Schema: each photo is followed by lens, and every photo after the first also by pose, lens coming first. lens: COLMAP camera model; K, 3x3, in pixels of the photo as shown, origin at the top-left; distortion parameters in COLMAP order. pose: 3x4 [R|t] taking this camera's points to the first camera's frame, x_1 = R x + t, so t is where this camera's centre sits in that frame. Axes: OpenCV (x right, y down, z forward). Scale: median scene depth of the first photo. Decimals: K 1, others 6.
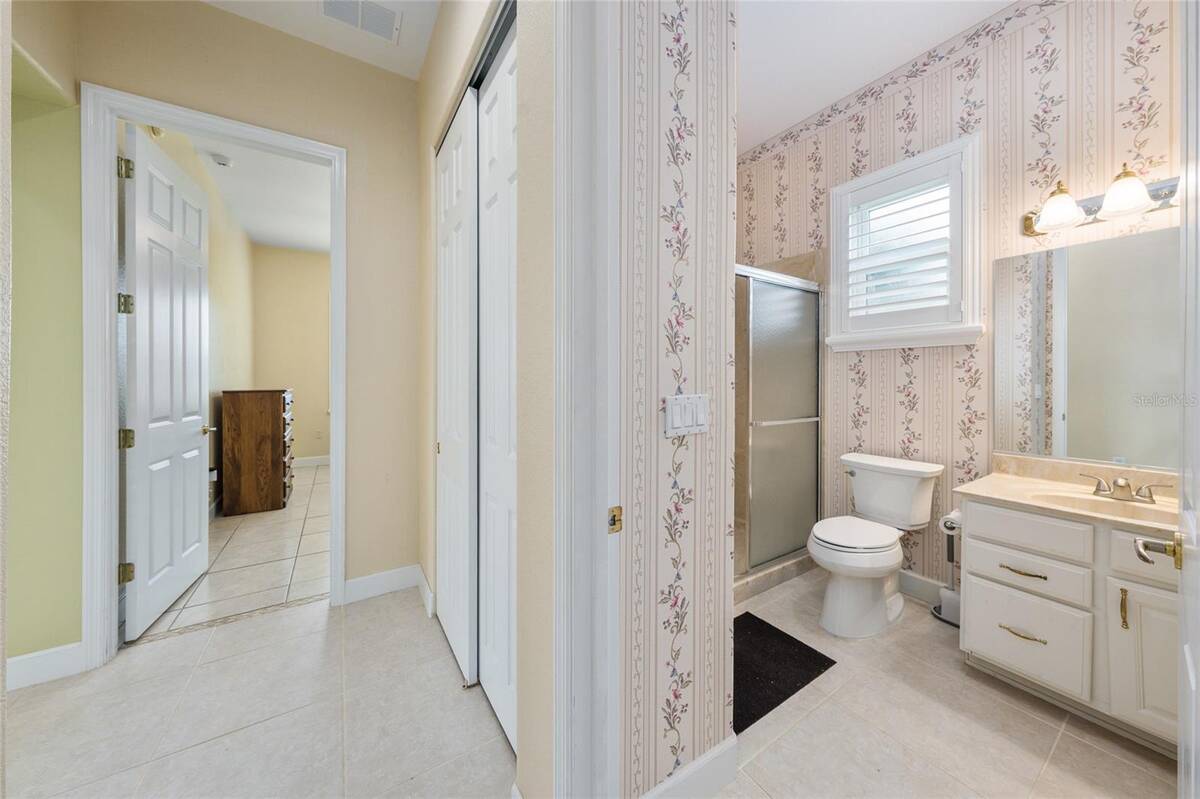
lens RADIAL K [[405.3, 0, 600.1], [0, 405.3, 386.5], [0, 0, 1]] dist [-0.000289, 0.000281]
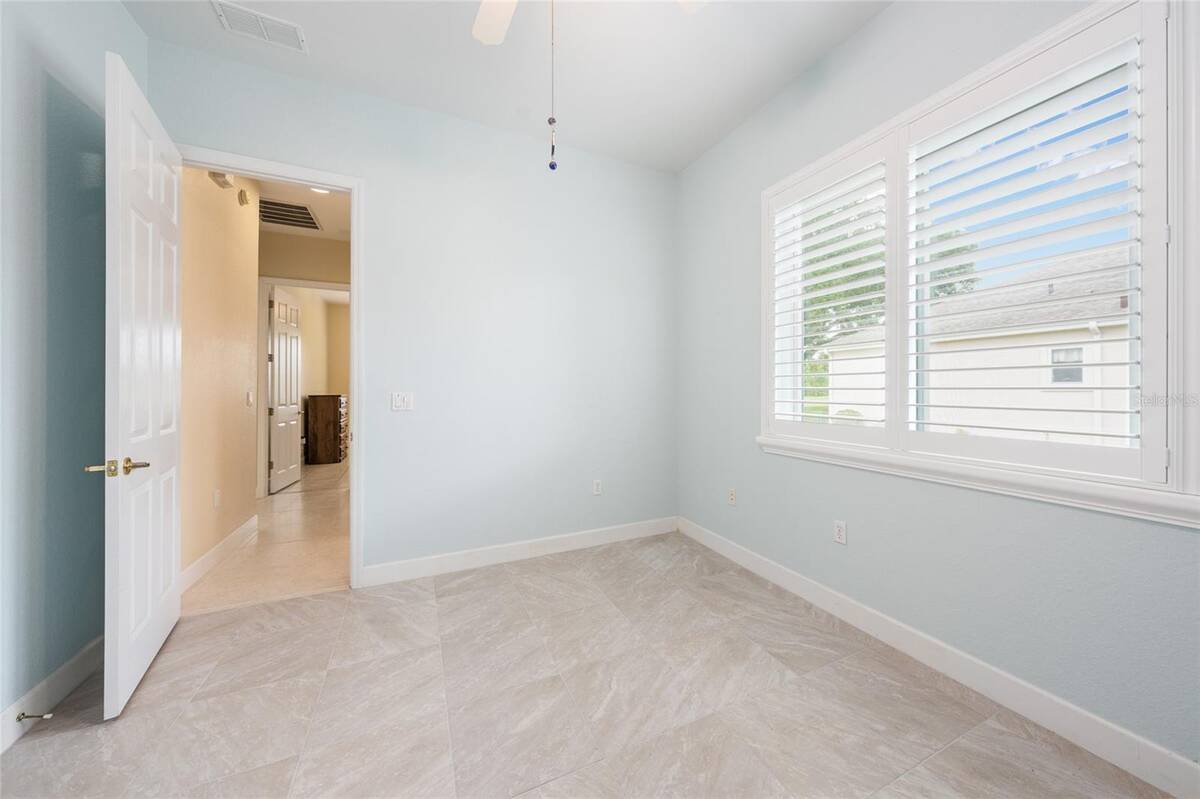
lens RADIAL K [[405.3, 0, 599.2], [0, 405.3, 393.4], [0, 0, 1]] dist [-0.000289, 0.000281]
pose [[0.990458, -0.006444, -0.137663, 0.639450], [0.005233, 0.999944, -0.009155, 0.027032], [0.137714, 0.008347, 0.990437, -0.648841]]
